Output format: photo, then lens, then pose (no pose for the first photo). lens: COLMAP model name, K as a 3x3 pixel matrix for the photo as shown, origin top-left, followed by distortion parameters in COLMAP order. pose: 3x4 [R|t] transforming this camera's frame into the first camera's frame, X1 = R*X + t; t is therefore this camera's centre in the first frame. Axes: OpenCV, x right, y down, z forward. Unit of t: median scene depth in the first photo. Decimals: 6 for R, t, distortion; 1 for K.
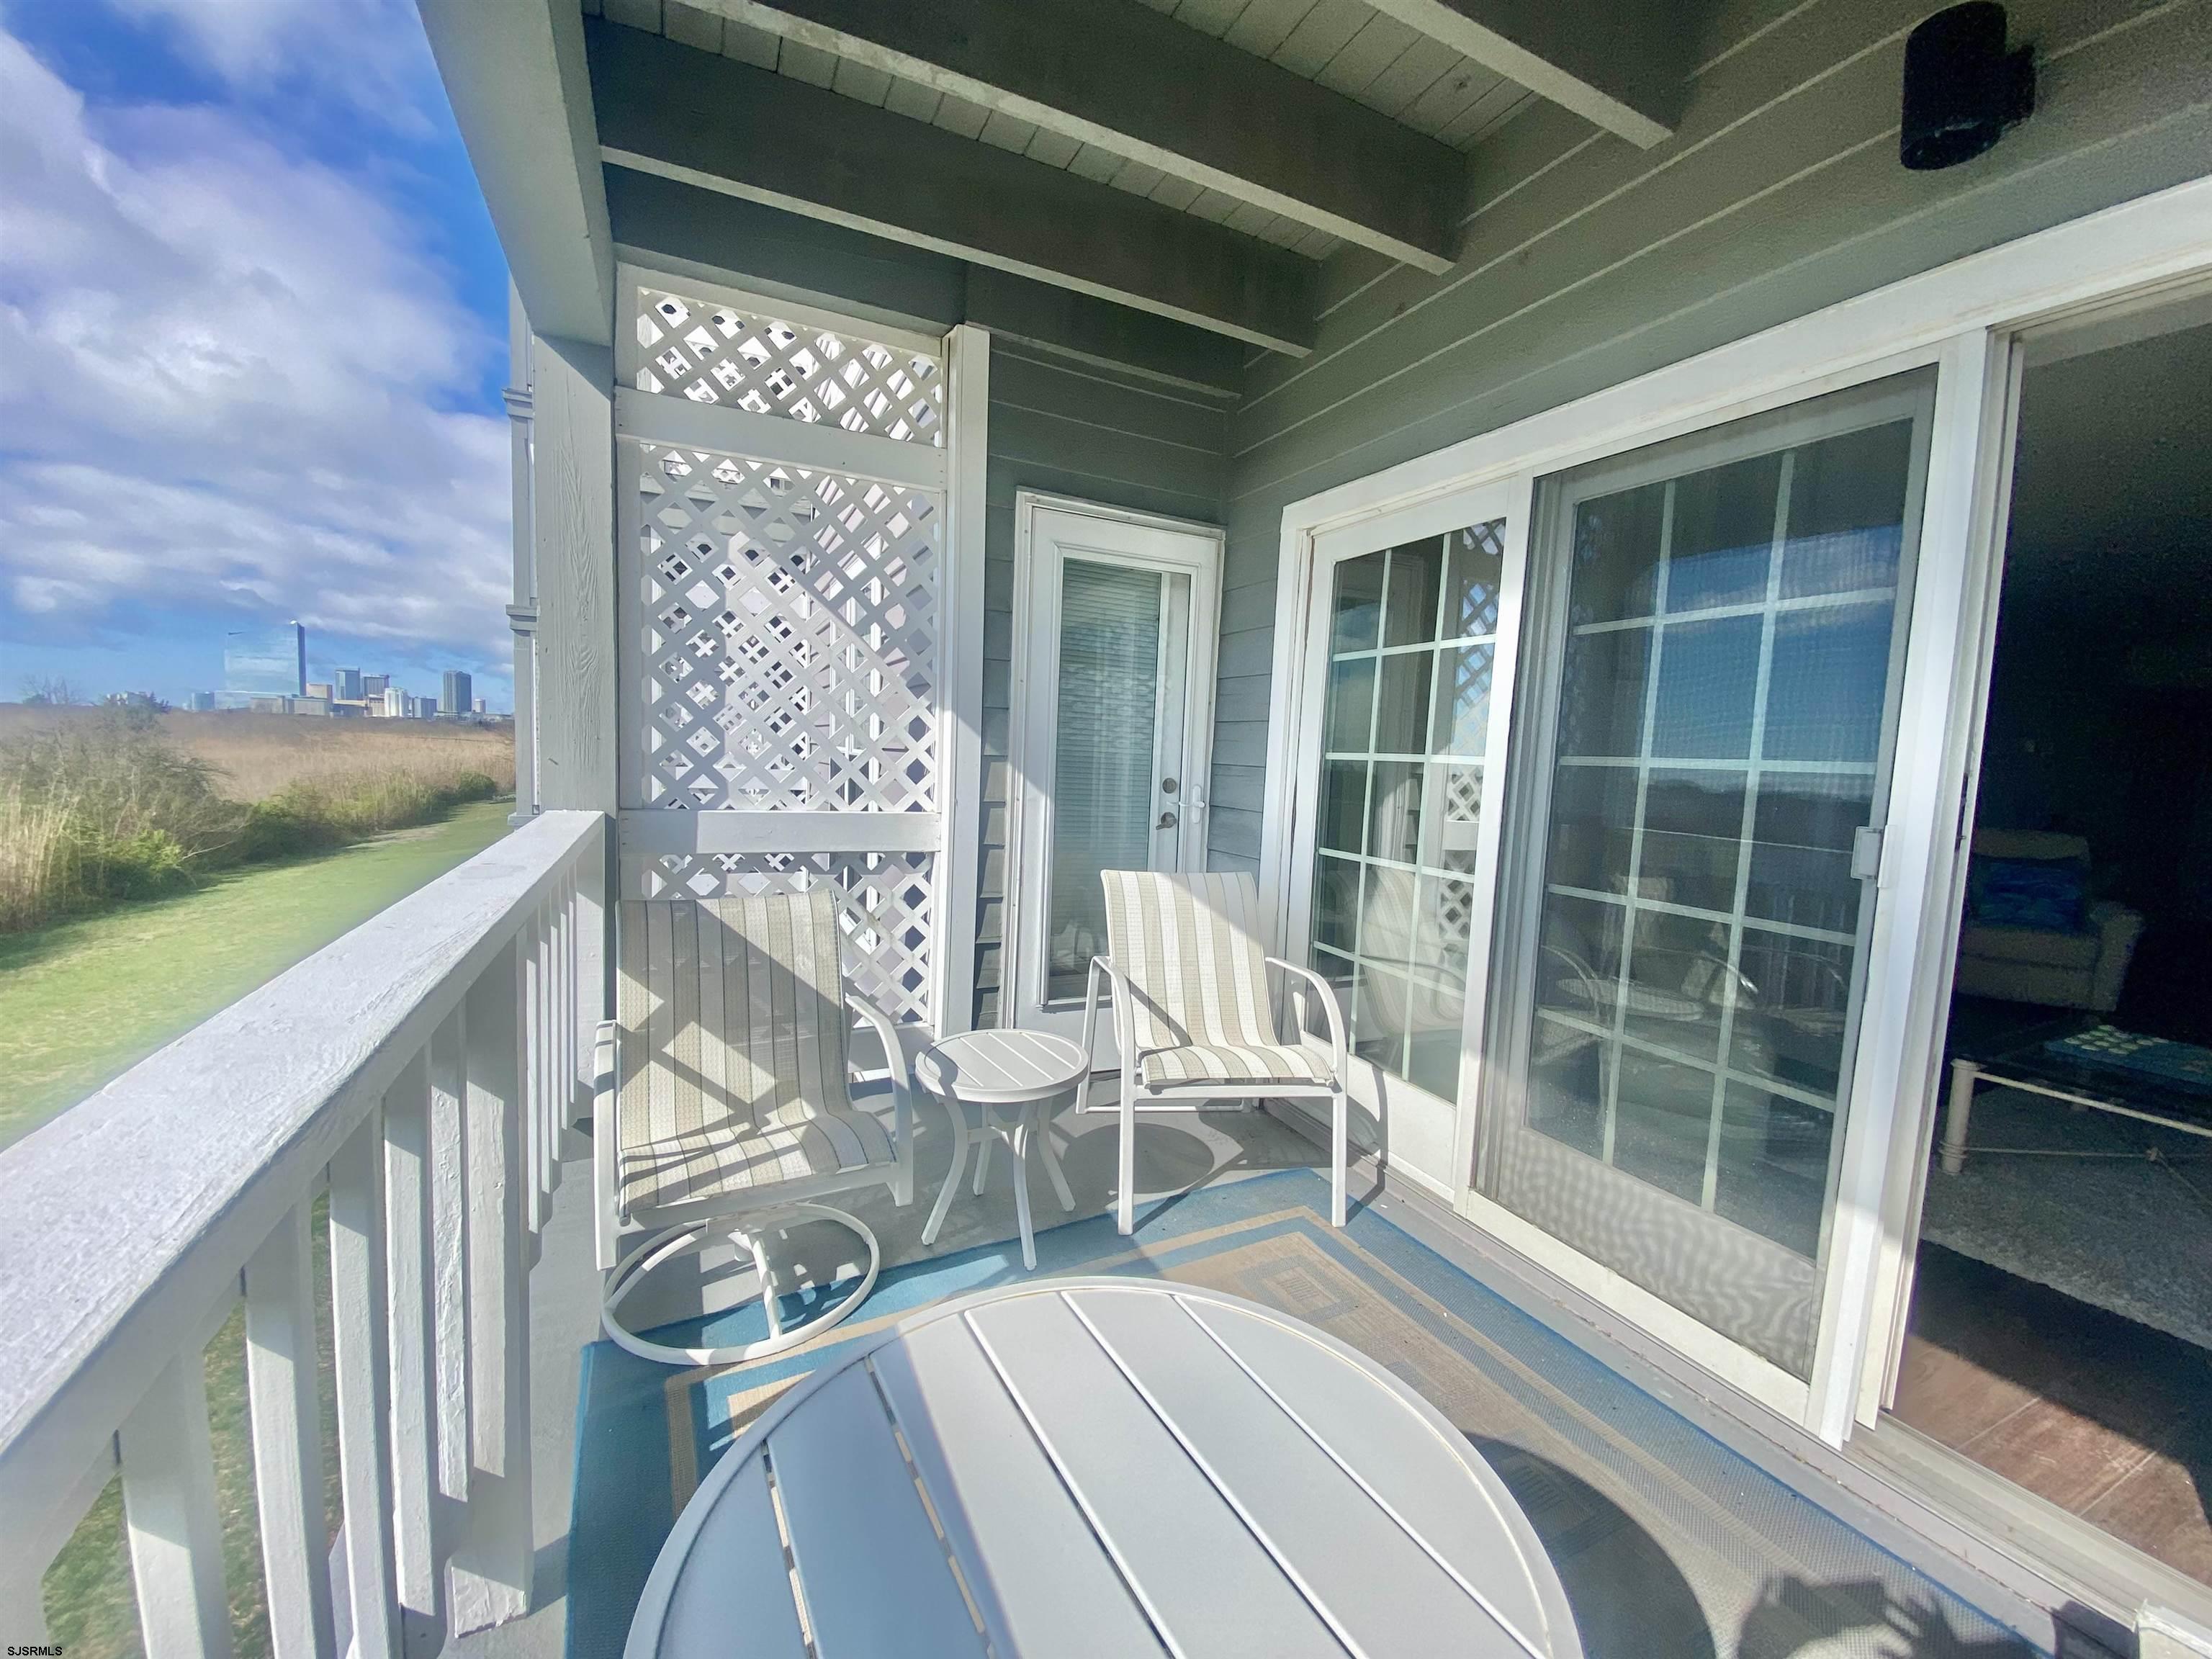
lens RADIAL K [[893.3, 0, 1109.9], [0, 893.3, 820.3], [0, 0, 1]] dist [0.000333, -0.000189]
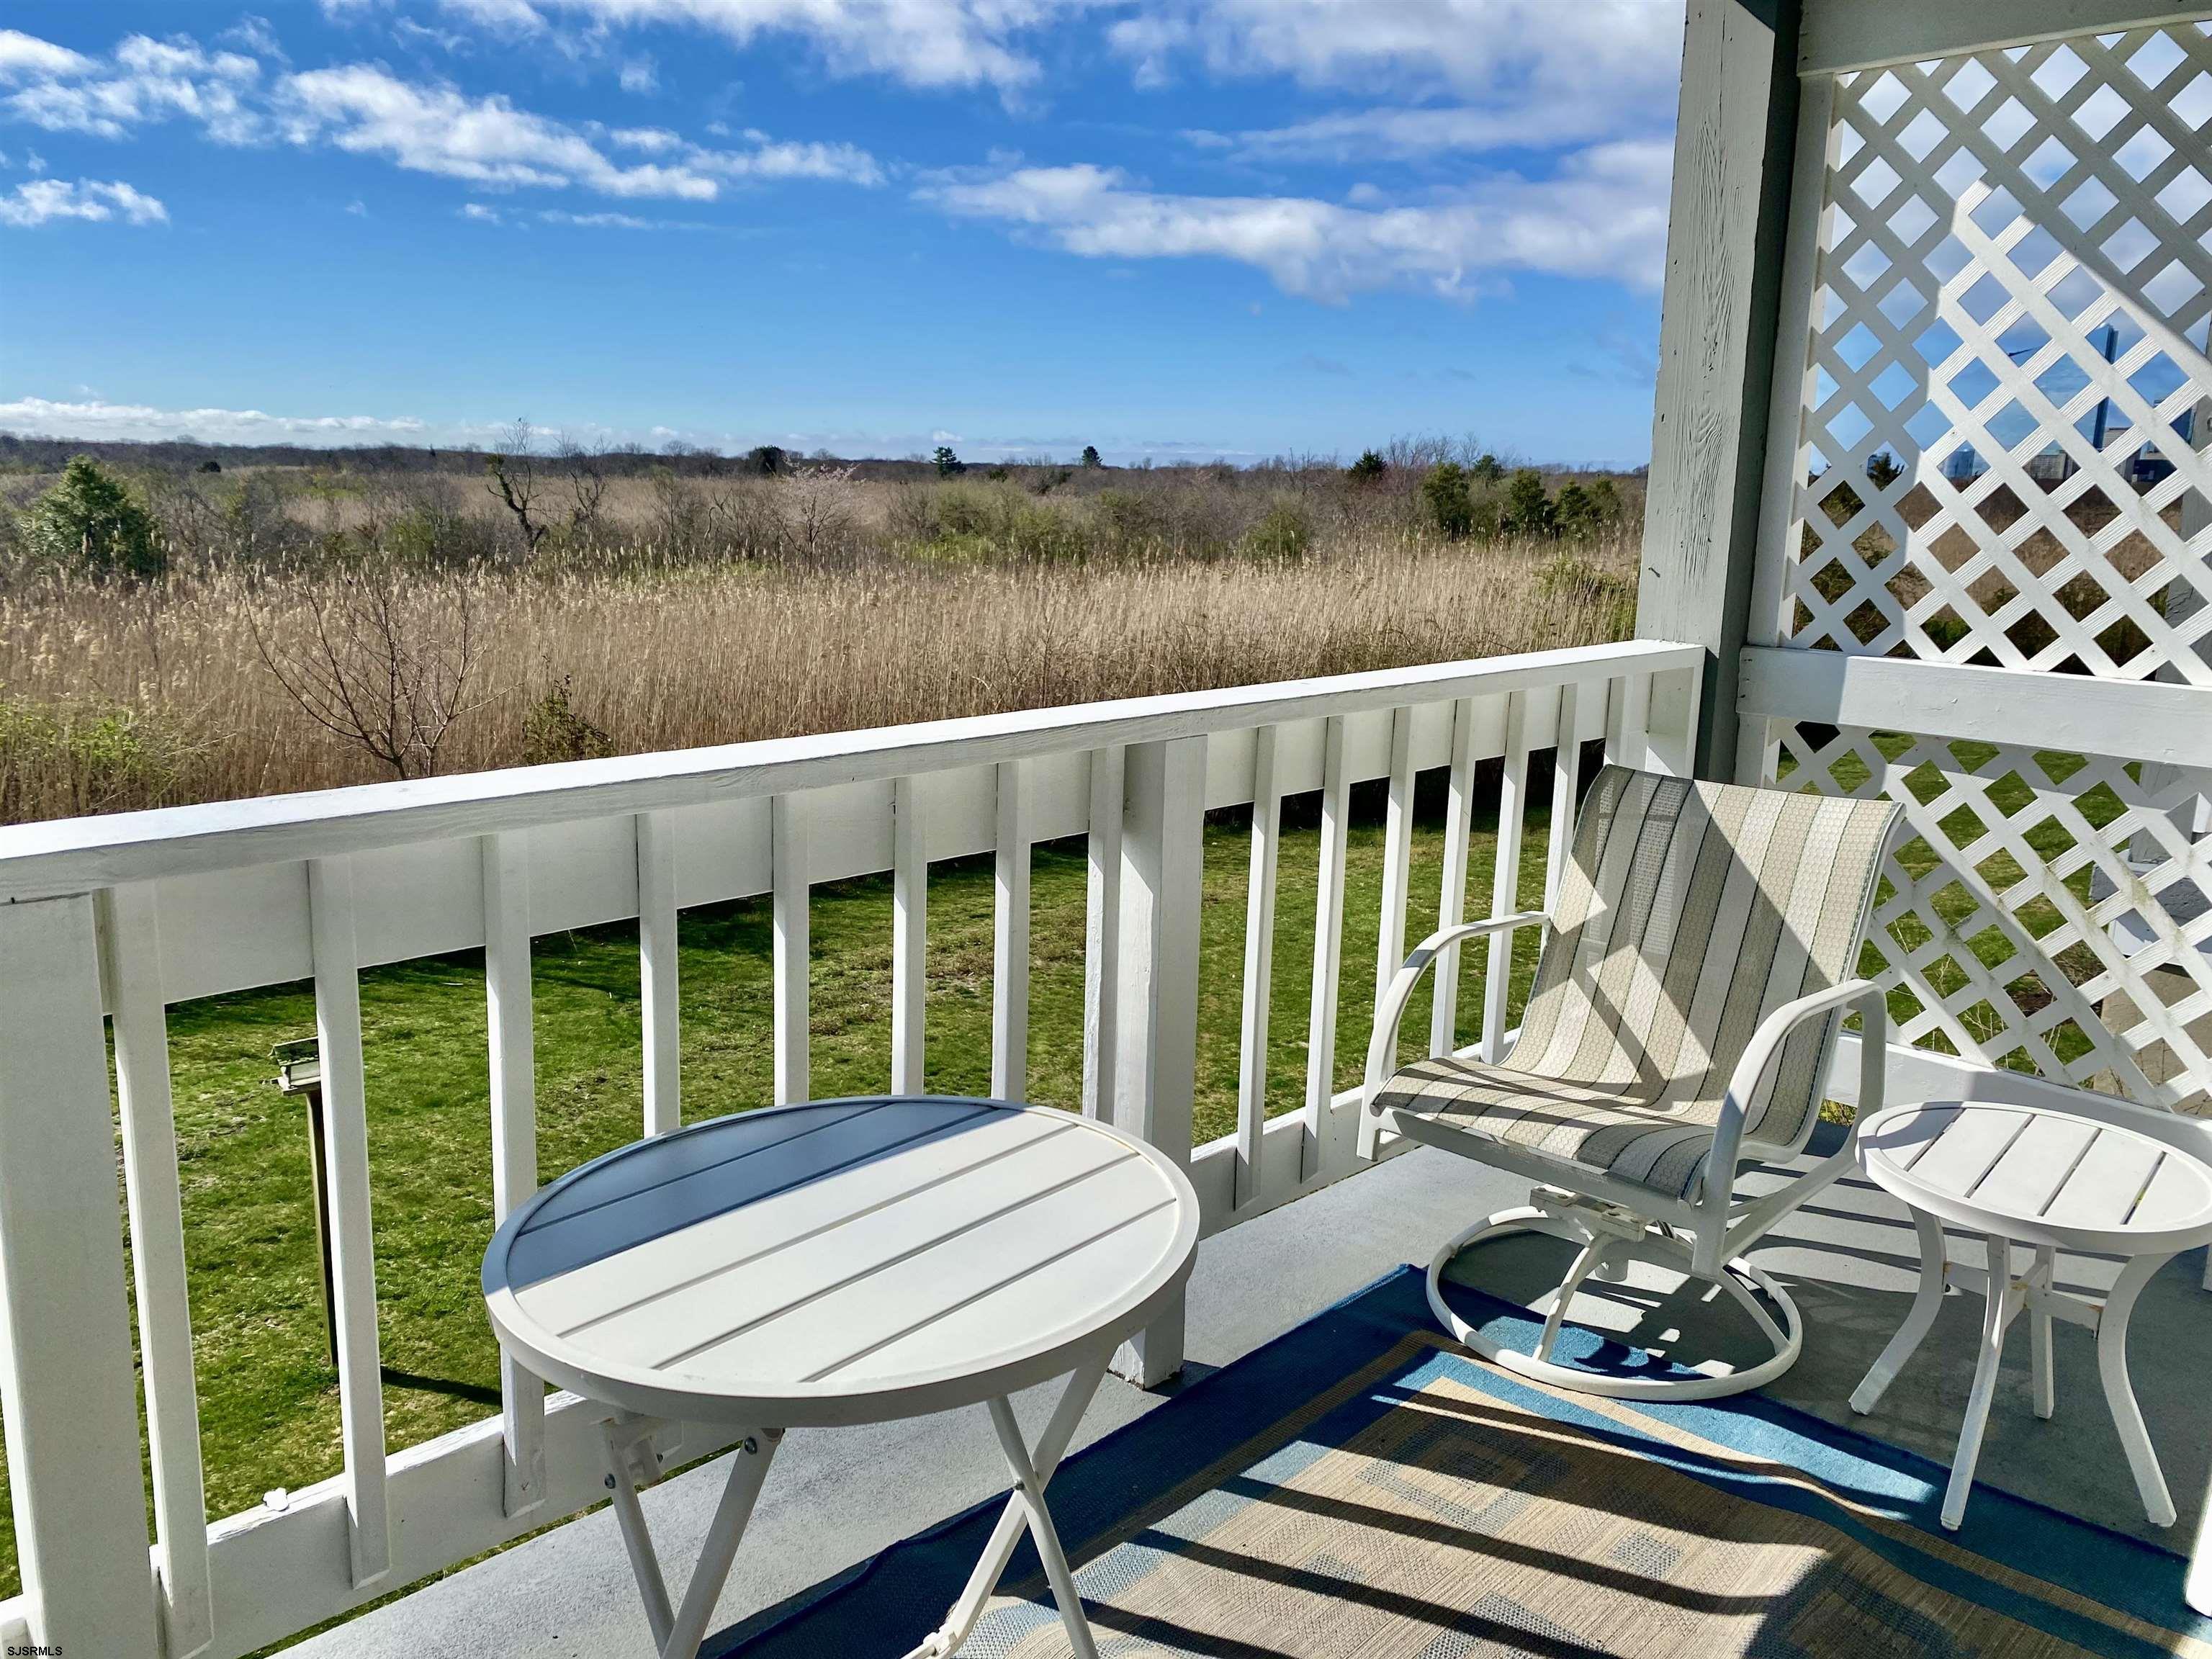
lens RADIAL K [[1667.9, 0, 1109.8], [0, 1667.9, 833.6], [0, 0, 1]] dist [-0.005796, -0.001158]
pose [[0.320199, 0.162992, -0.933224, 0.666312], [-0.087440, 0.985968, 0.142202, -0.014565], [0.943306, 0.036068, 0.329958, 0.181066]]
